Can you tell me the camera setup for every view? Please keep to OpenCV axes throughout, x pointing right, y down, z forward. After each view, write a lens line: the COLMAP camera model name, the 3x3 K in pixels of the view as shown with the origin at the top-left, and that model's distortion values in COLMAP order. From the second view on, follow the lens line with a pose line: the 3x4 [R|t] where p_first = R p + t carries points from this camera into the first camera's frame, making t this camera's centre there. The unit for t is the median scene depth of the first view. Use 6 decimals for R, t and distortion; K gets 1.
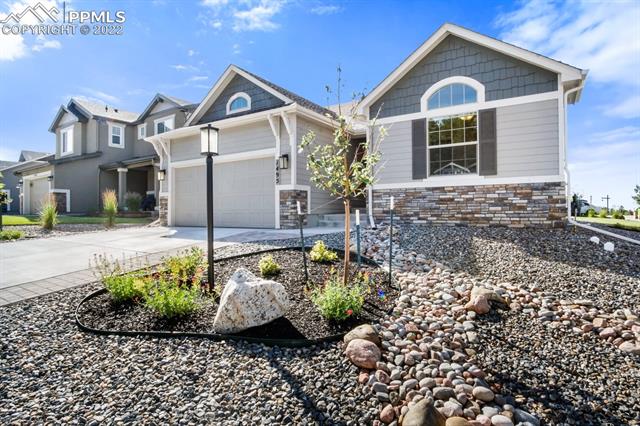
lens RADIAL K [[350.9, 0, 318.0], [0, 350.9, 211.4], [0, 0, 1]] dist [-0.015600, 0.001033]
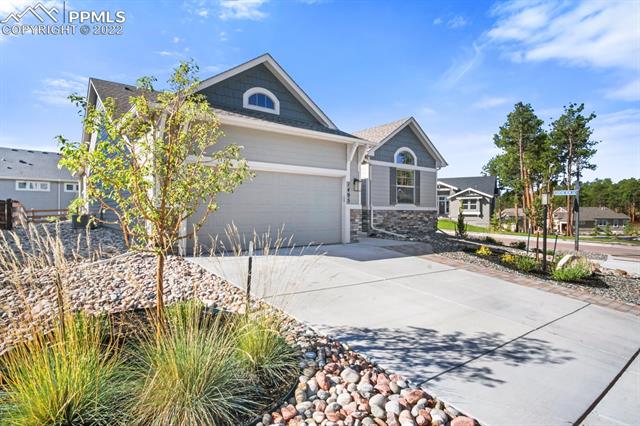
lens RADIAL K [[350.9, 0, 320.9], [0, 350.9, 215.1], [0, 0, 1]] dist [-0.015600, 0.001033]
pose [[0.317374, -0.002653, 0.948297, -1.360906], [-0.008415, 0.999949, 0.005614, -0.051549], [-0.948263, -0.009762, 0.317336, 0.816055]]
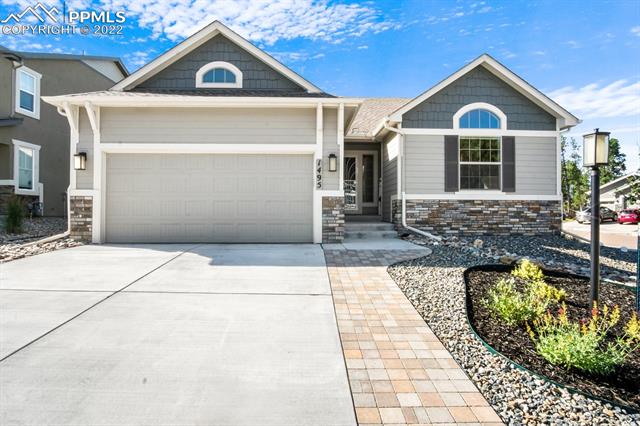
lens RADIAL K [[350.9, 0, 318.8], [0, 350.9, 213.3], [0, 0, 1]] dist [-0.015600, 0.001033]
pose [[0.816728, 0.008899, 0.576954, -0.663944], [-0.008449, 0.999958, -0.003463, -0.019789], [-0.576961, -0.002046, 0.816769, 0.368007]]
